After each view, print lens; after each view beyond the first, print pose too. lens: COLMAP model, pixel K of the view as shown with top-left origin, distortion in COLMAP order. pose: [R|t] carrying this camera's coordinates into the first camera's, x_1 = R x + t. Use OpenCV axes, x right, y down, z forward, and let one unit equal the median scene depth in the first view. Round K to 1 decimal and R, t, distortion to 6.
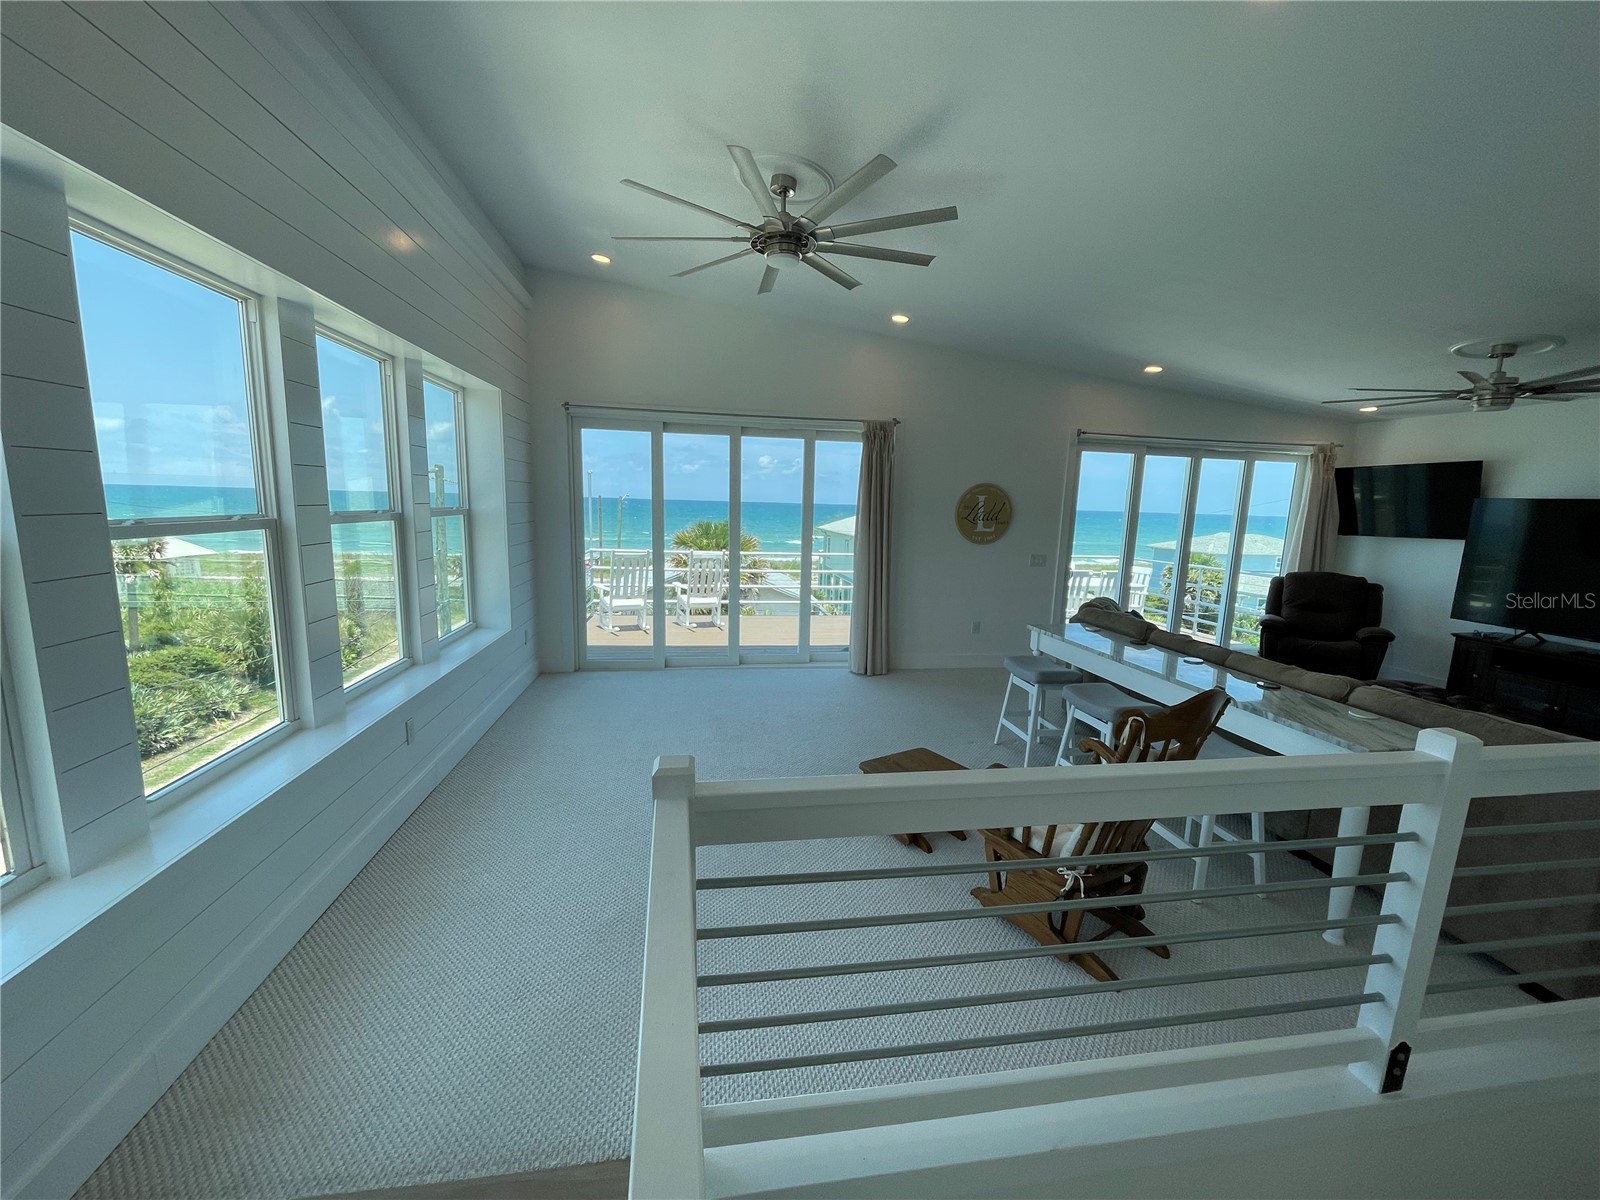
lens RADIAL K [[647.0, 0, 799.8], [0, 647.0, 606.8], [0, 0, 1]] dist [0.000650, -0.000525]
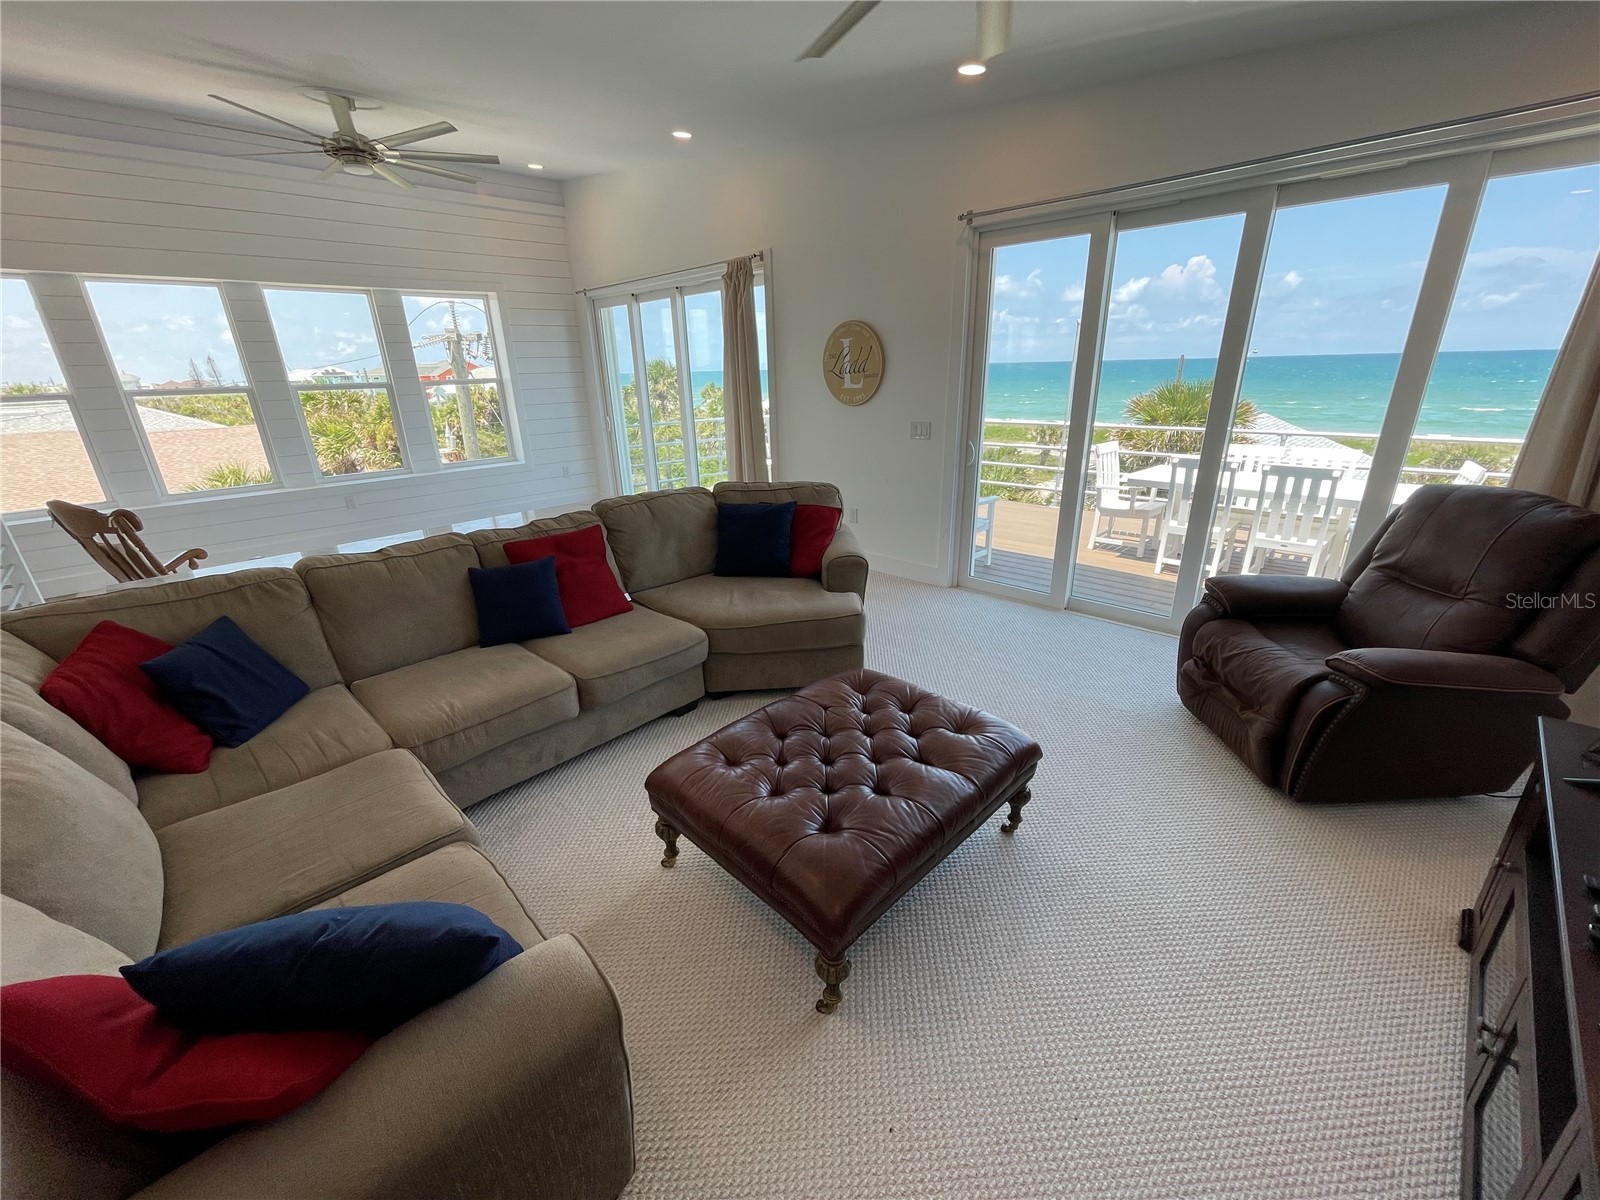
lens RADIAL K [[647.0, 0, 799.8], [0, 647.0, 606.8], [0, 0, 1]] dist [0.000650, -0.000525]
pose [[0.578132, 0.244648, -0.778403, 0.905491], [-0.091084, 0.967379, 0.236393, -0.041580], [0.810843, -0.065766, 0.581556, 0.485843]]
